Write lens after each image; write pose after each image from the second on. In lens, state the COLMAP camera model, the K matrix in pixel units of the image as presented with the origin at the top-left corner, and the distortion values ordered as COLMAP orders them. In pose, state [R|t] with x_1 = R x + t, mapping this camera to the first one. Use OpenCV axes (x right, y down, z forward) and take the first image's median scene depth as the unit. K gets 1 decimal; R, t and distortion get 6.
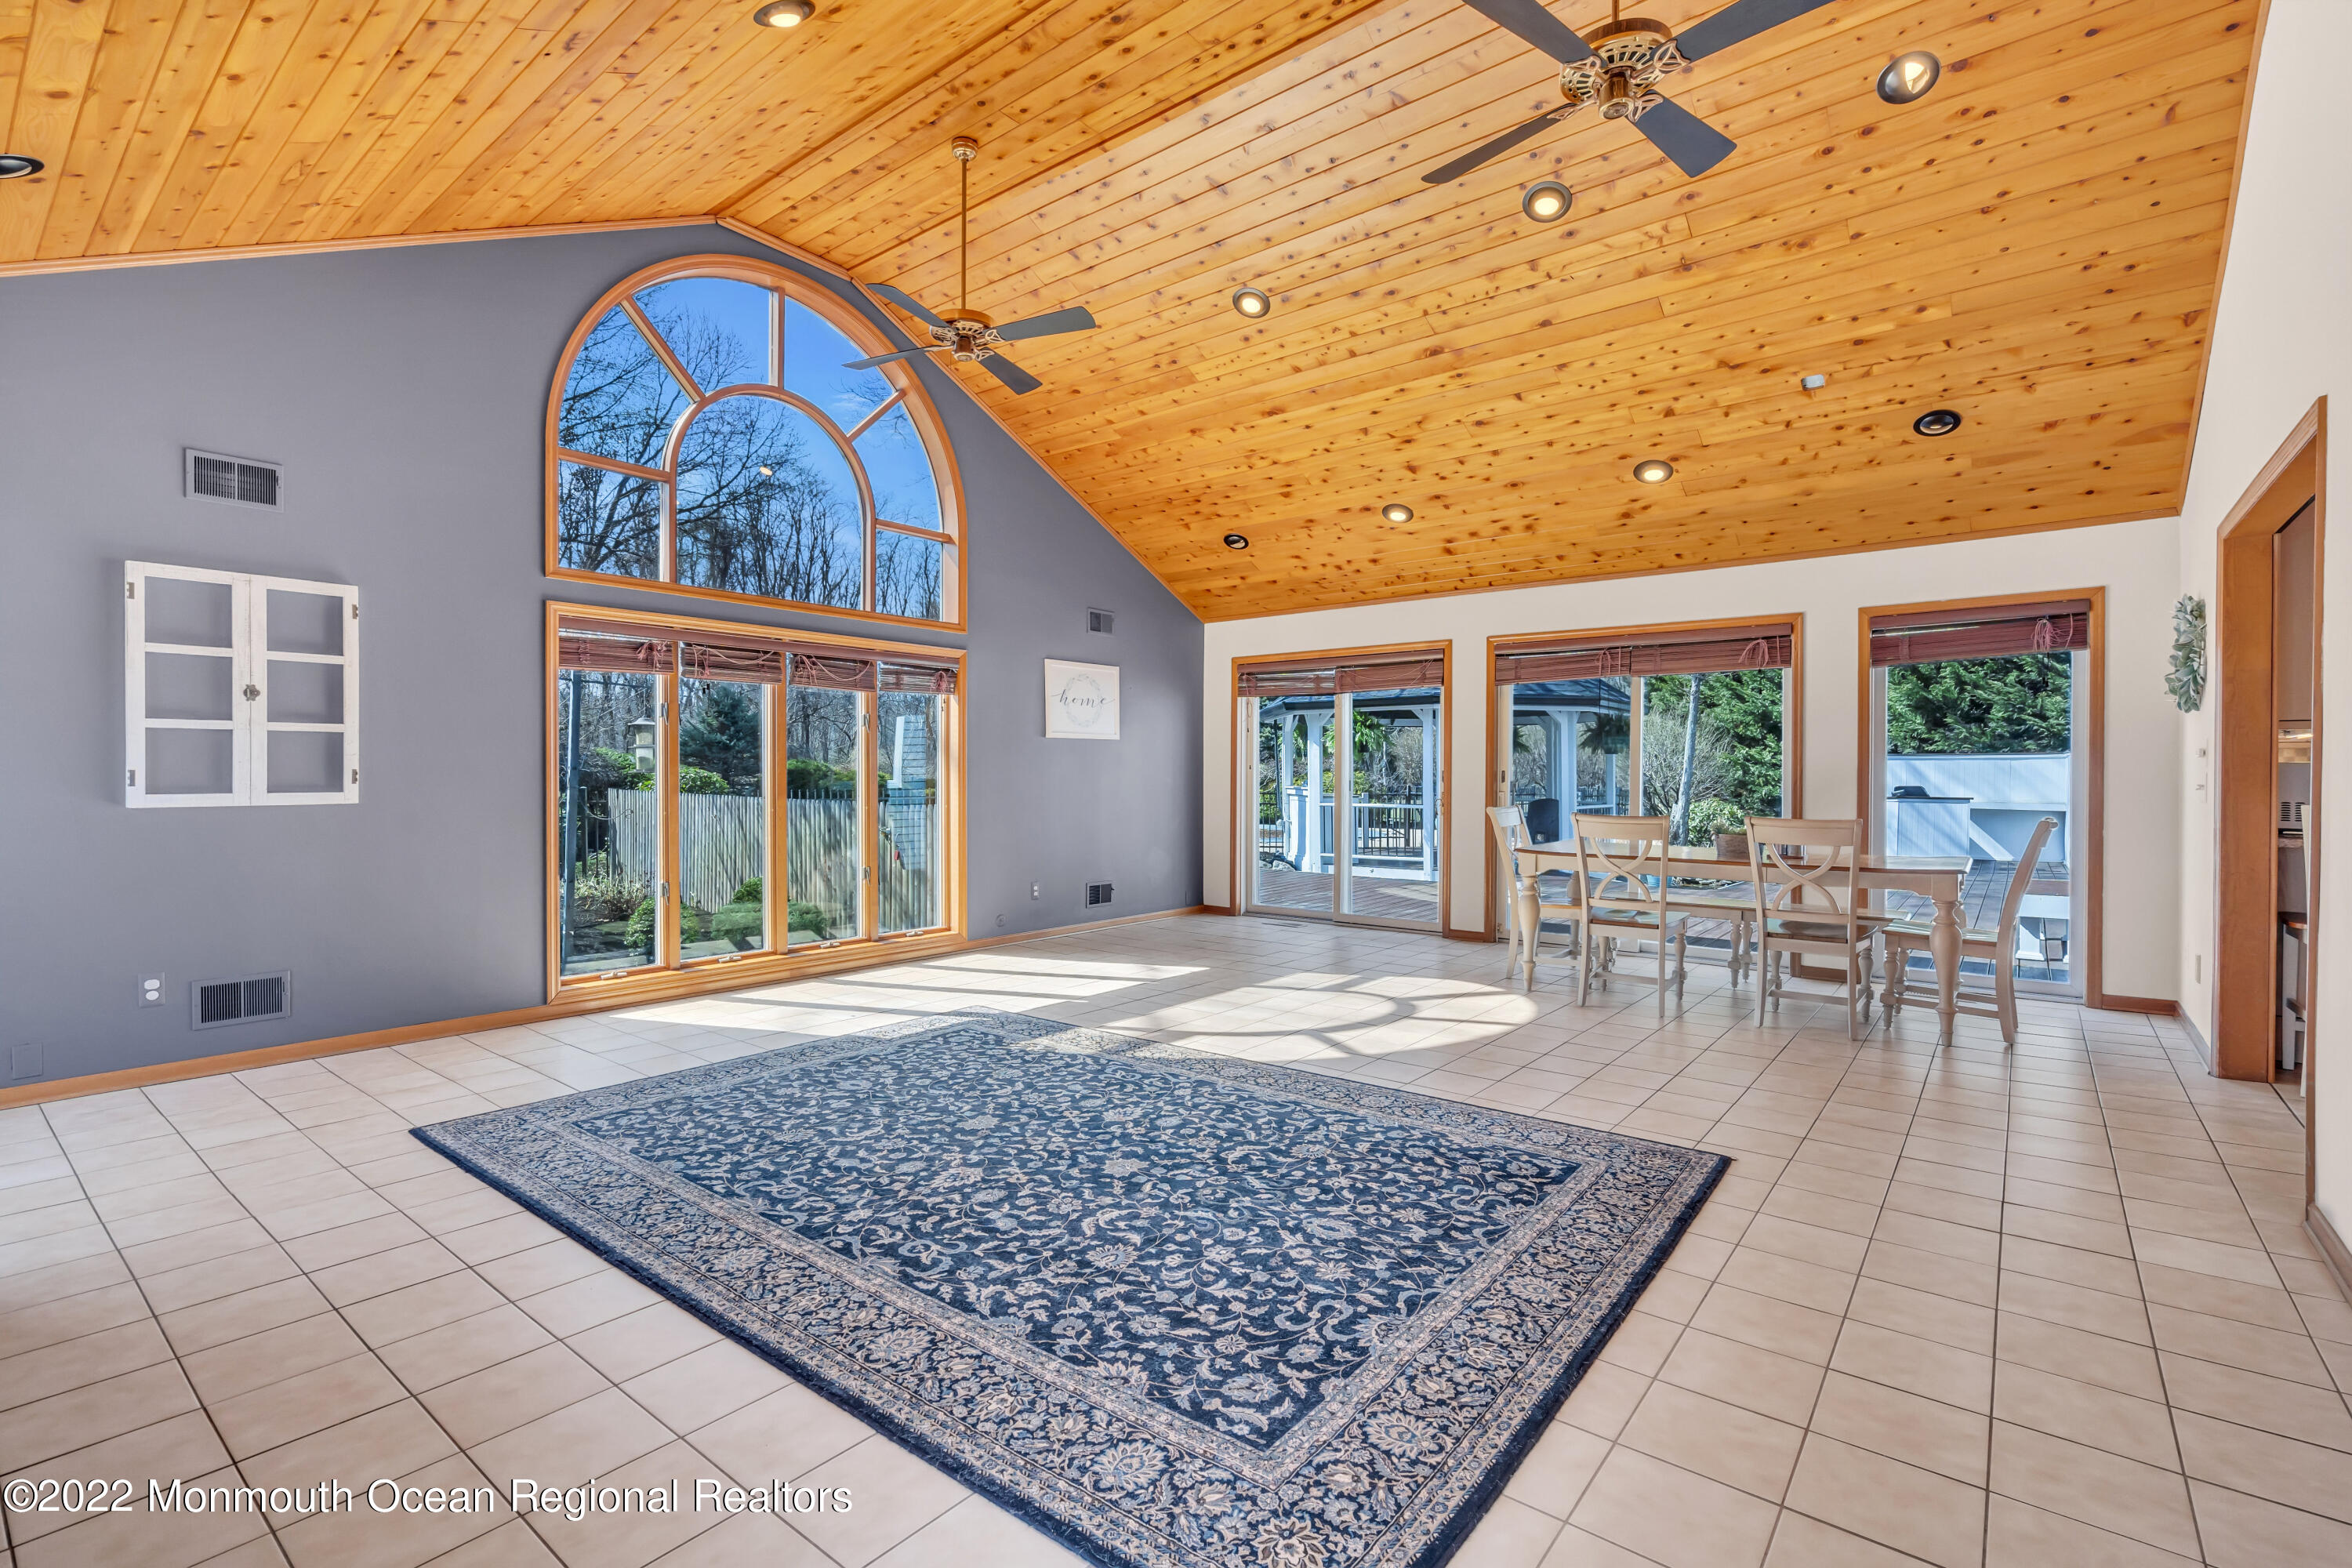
lens RADIAL K [[1070.5, 0, 1162.3], [0, 1070.5, 774.8], [0, 0, 1]] dist [-0.000916, 0.000207]
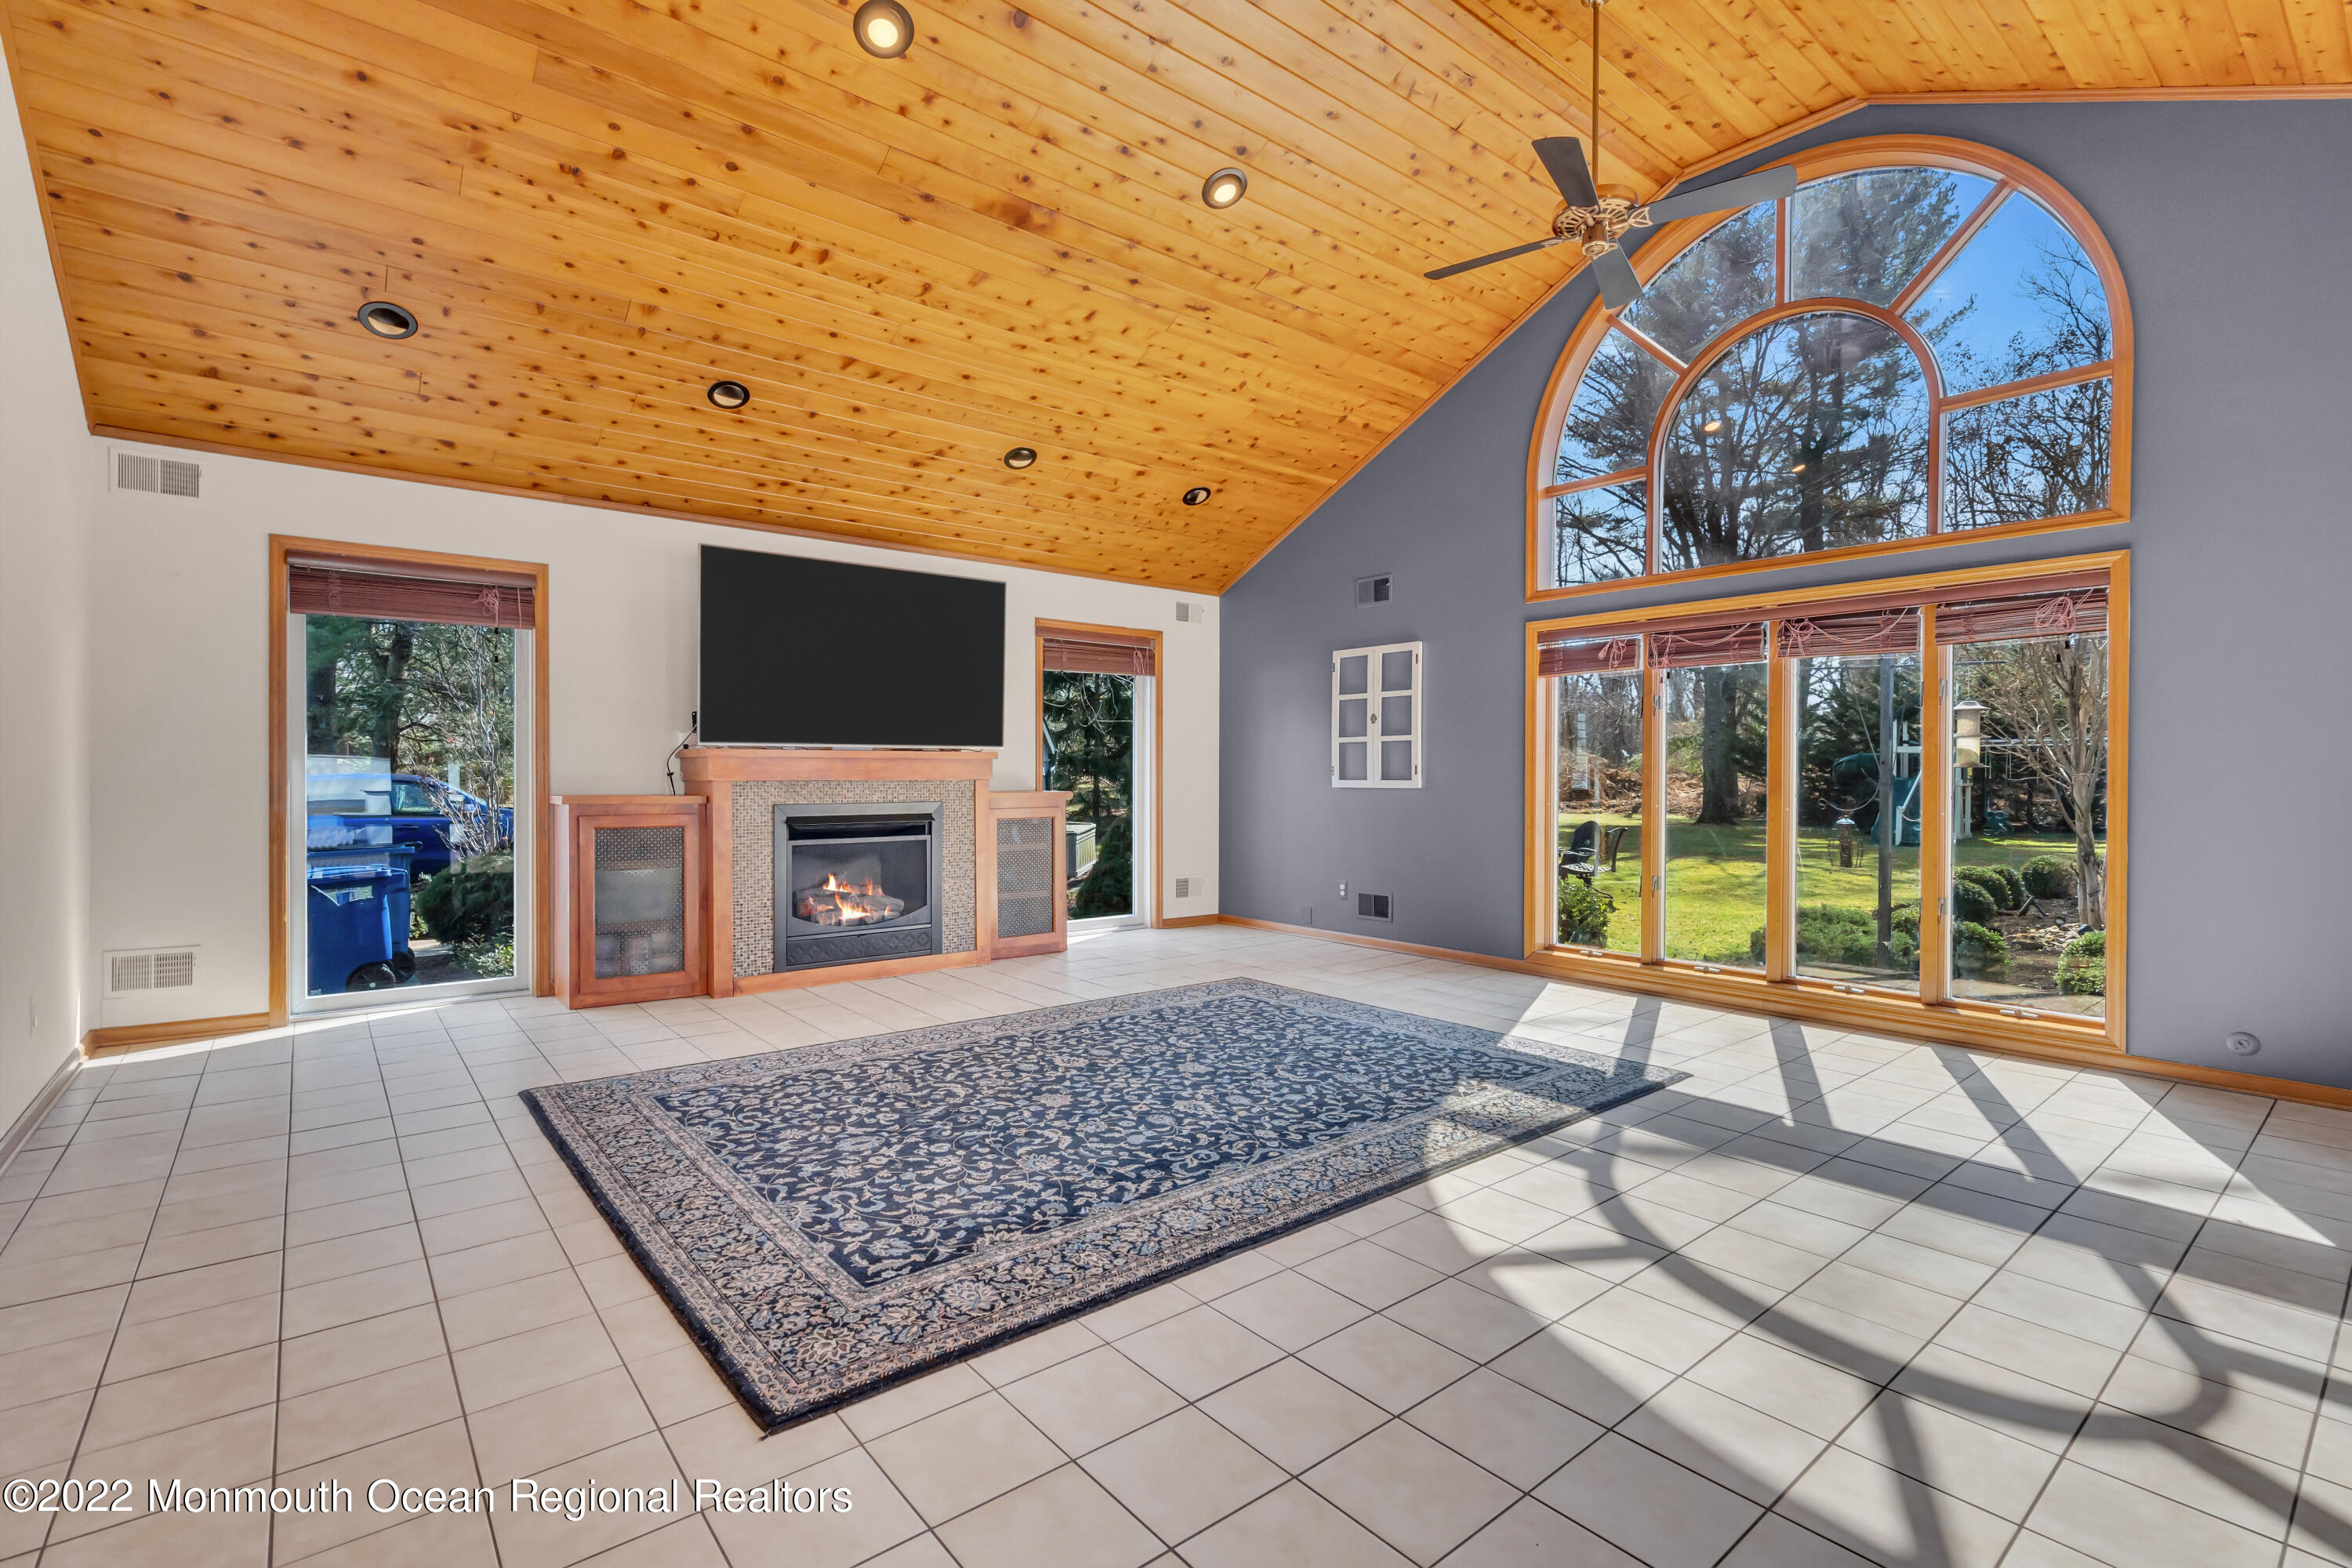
lens RADIAL K [[1077.6, 0, 1176.4], [0, 1077.6, 776.1], [0, 0, 1]] dist [0.001680, 0.000389]
pose [[-0.210761, -0.001457, -0.977537, 1.140910], [-0.002459, 0.999997, -0.000960, 0.018426], [0.977535, 0.002201, -0.210764, 1.459371]]
